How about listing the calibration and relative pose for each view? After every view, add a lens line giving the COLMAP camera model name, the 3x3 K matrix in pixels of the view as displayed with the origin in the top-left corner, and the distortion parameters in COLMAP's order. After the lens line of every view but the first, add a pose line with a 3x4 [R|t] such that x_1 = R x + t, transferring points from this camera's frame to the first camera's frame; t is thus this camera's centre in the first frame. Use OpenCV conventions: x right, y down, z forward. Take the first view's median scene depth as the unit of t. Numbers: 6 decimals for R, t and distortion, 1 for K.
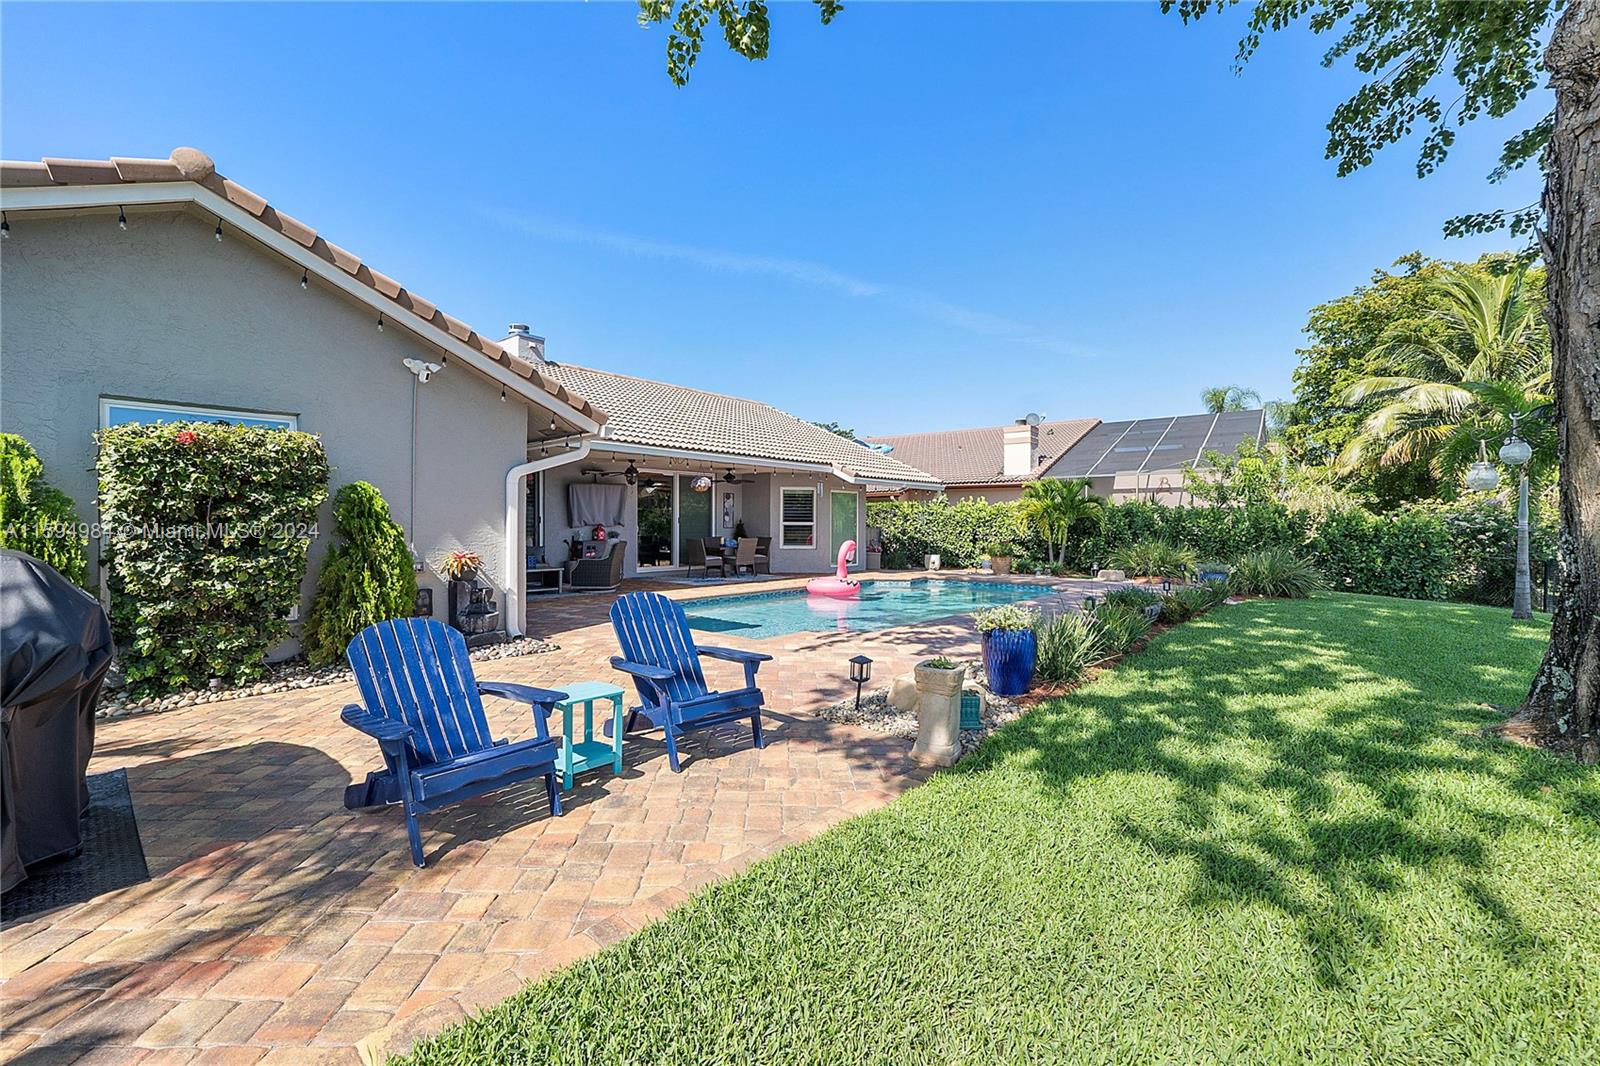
lens RADIAL K [[682.3, 0, 800.0], [0, 682.3, 526.5], [0, 0, 1]] dist [-0.007882, 0.000052]
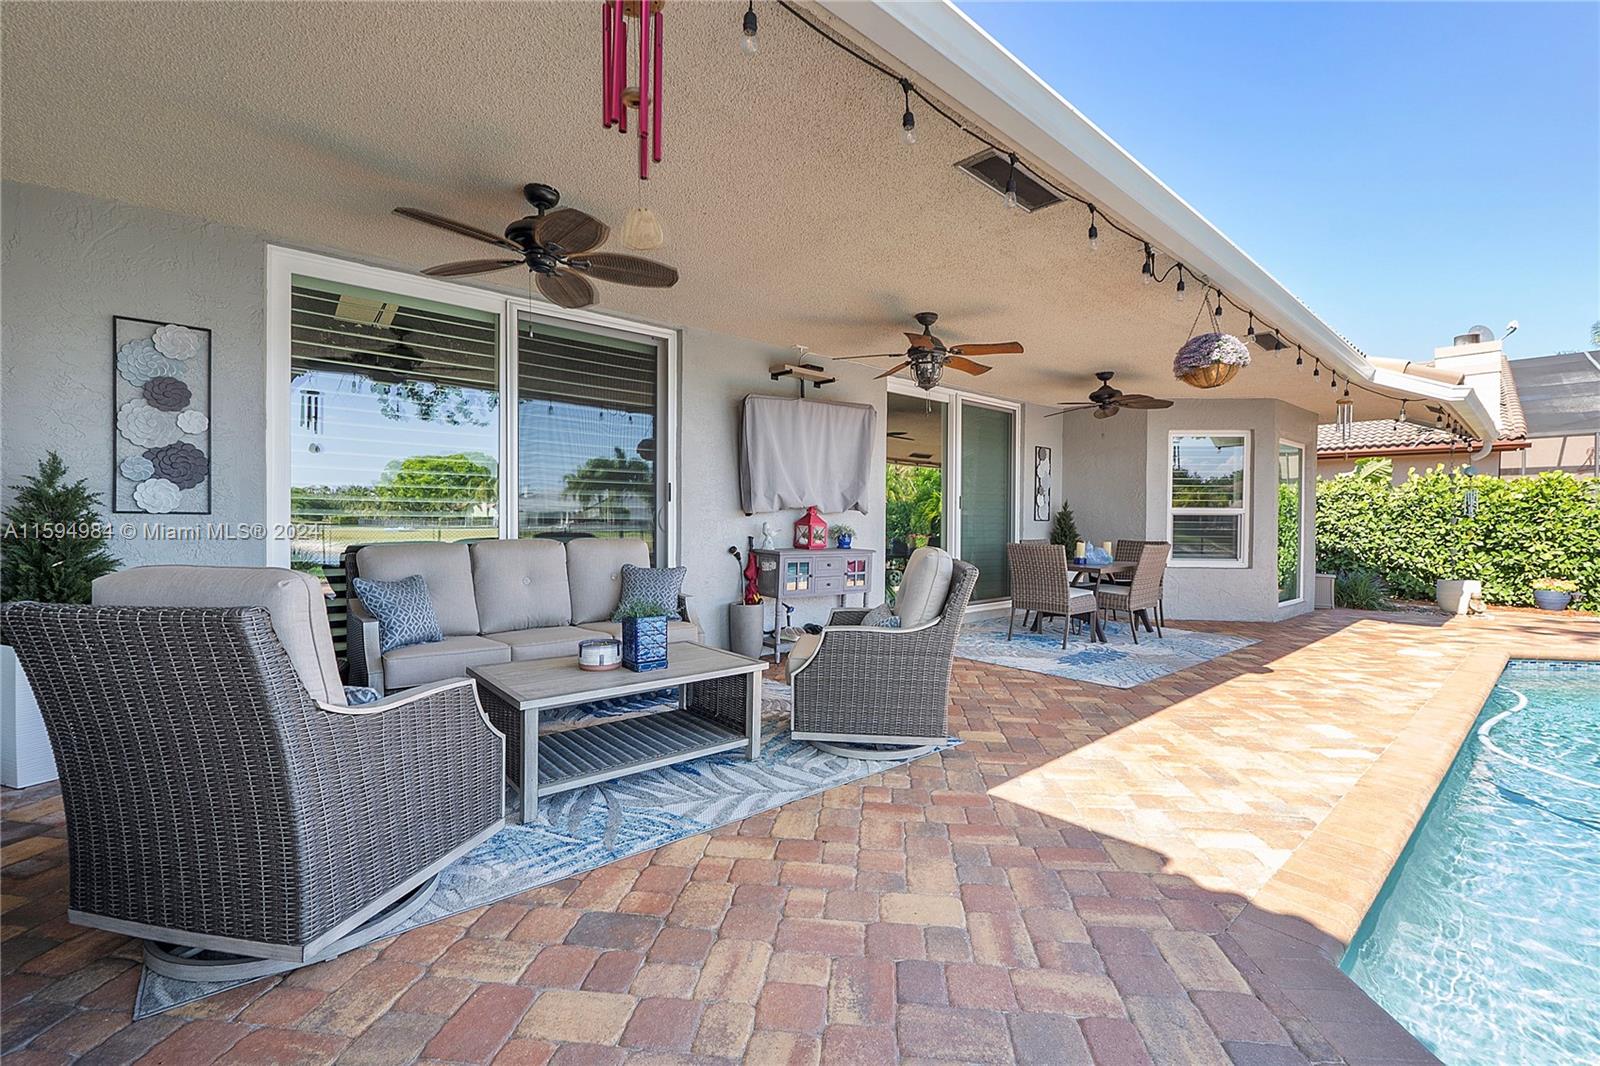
lens RADIAL K [[682.3, 0, 800.0], [0, 682.3, 526.5], [0, 0, 1]] dist [-0.007882, 0.000052]
pose [[0.989511, -0.000488, -0.144459, -0.245595], [-0.000130, 0.999991, -0.004267, 0.009719], [0.144459, 0.004241, 0.989502, 0.615424]]
